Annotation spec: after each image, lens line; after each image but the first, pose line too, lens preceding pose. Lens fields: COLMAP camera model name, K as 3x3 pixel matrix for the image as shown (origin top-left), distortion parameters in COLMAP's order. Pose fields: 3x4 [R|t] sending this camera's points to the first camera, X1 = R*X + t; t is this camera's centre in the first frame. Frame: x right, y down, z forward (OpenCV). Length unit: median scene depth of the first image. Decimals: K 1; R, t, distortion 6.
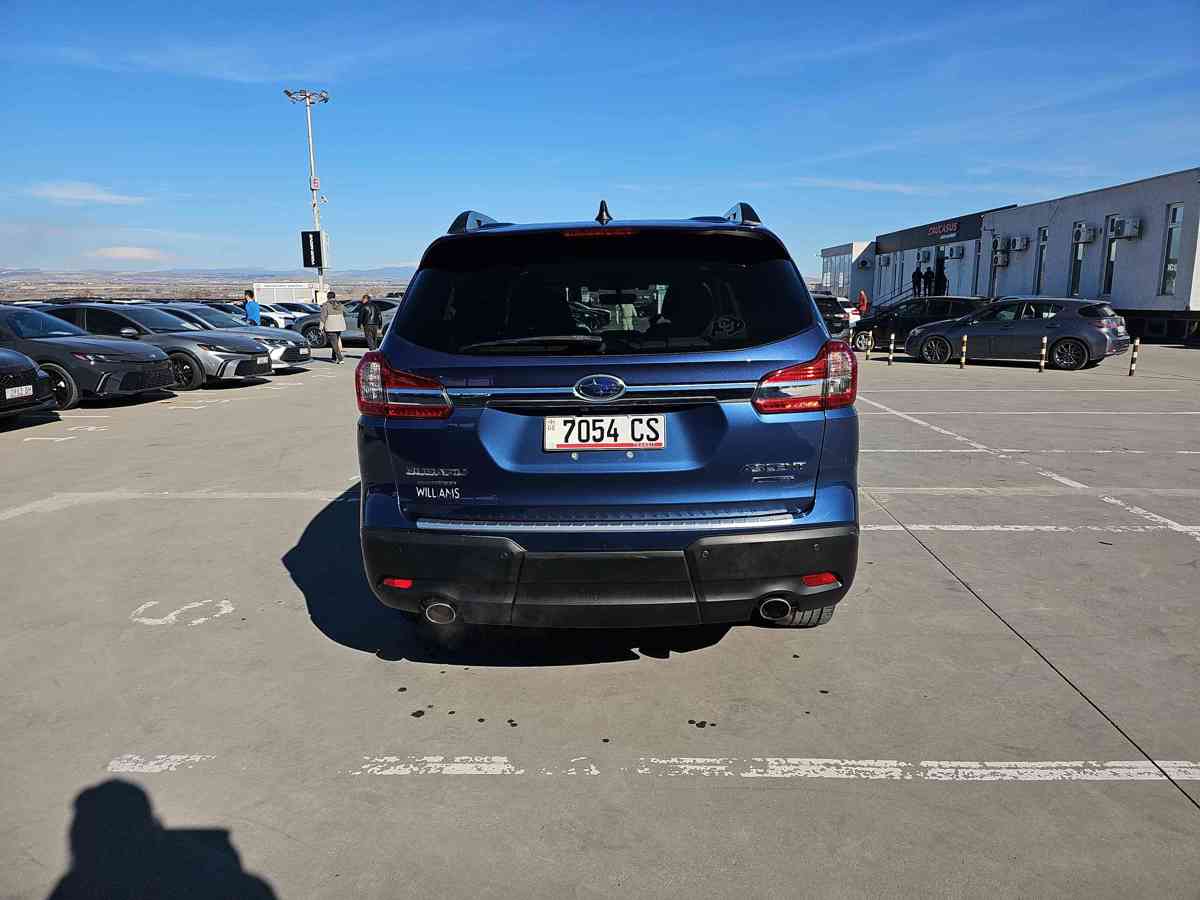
lens RADIAL K [[779.1, 0, 595.6], [0, 779.1, 446.8], [0, 0, 1]] dist [0.063278, -0.062169]
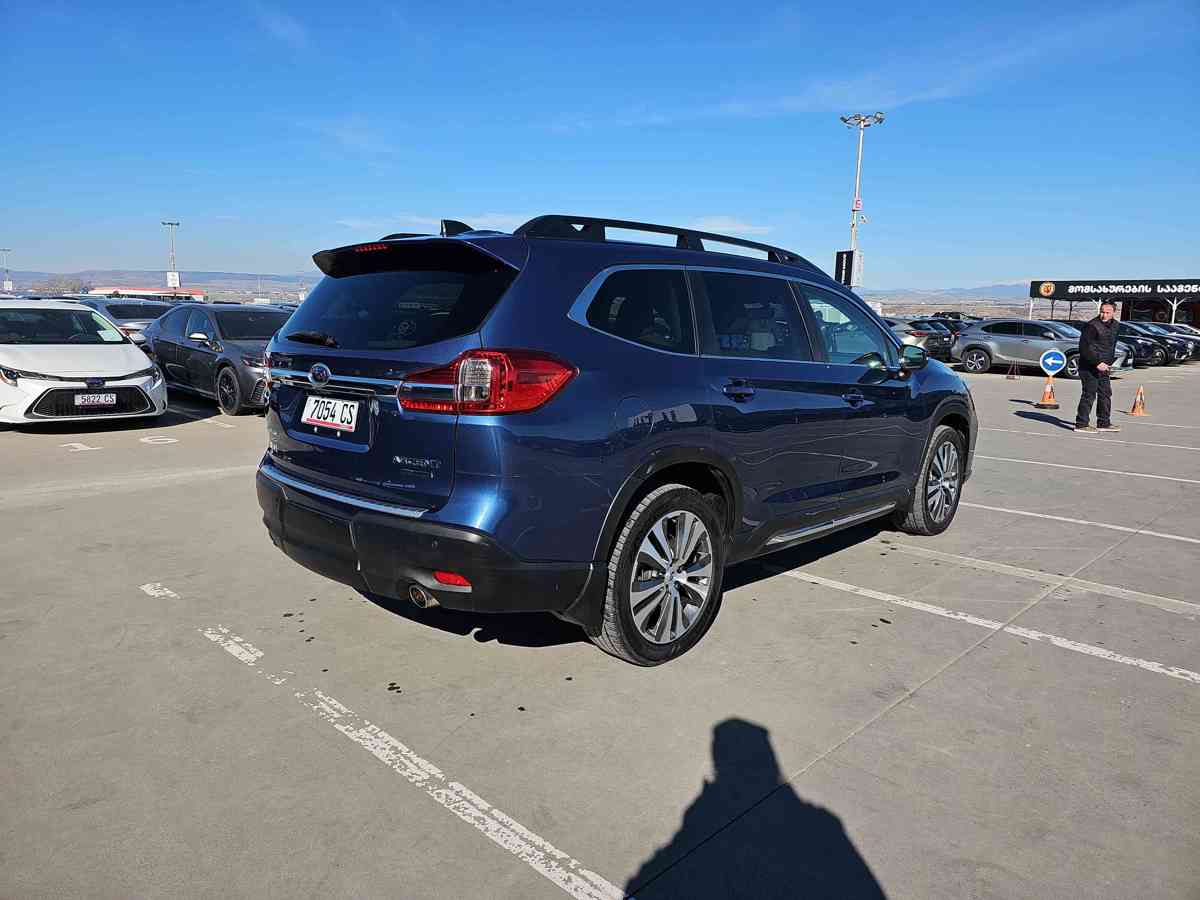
lens RADIAL K [[779.1, 0, 595.6], [0, 779.1, 446.8], [0, 0, 1]] dist [0.063278, -0.062169]
pose [[0.753846, 0.131392, -0.643780, 0.562008], [-0.146511, 0.988747, 0.030239, -0.032079], [0.640508, 0.071526, 0.764613, 0.172111]]
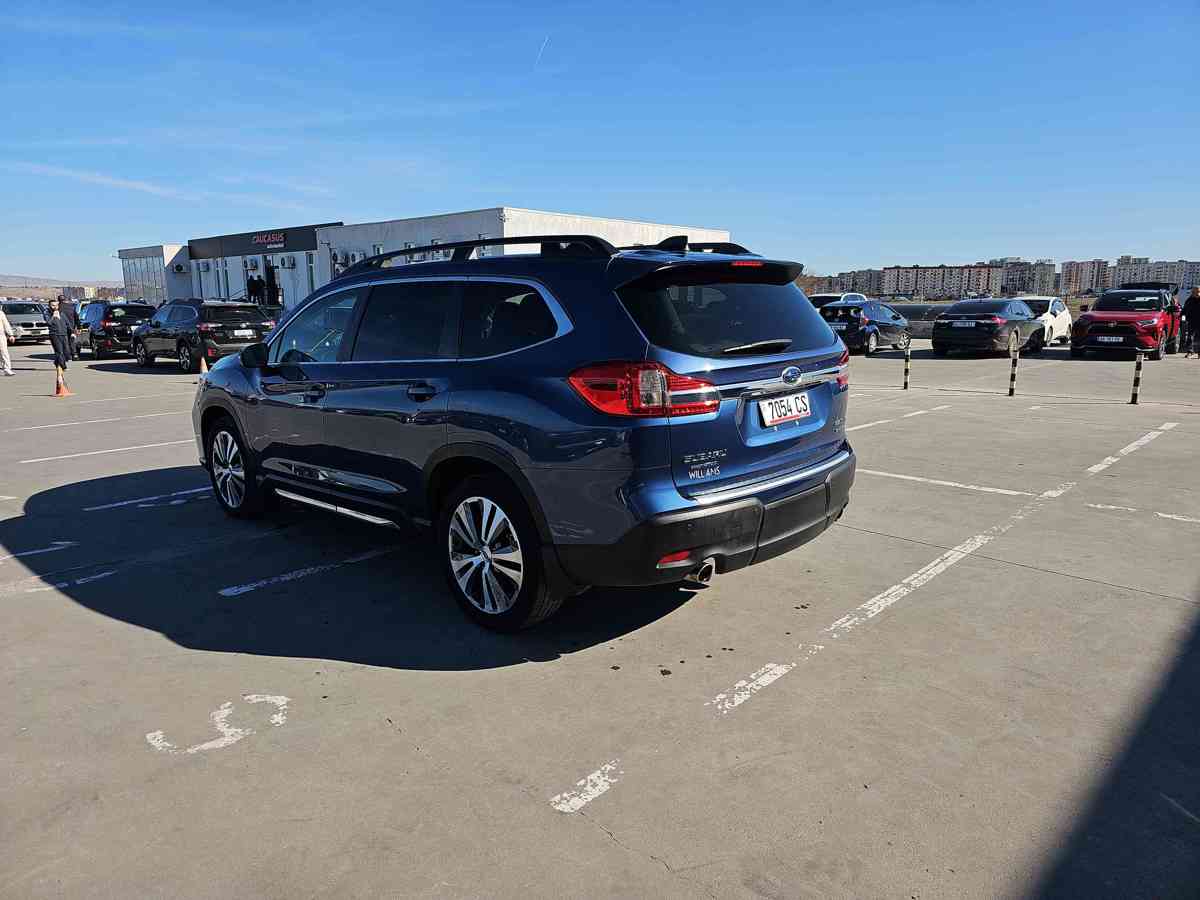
lens RADIAL K [[779.1, 0, 595.6], [0, 779.1, 446.8], [0, 0, 1]] dist [0.063278, -0.062169]
pose [[0.666062, -0.130480, 0.734395, -0.629356], [0.137119, 0.989220, 0.051394, -0.035183], [-0.733184, 0.066469, 0.676774, 0.158546]]
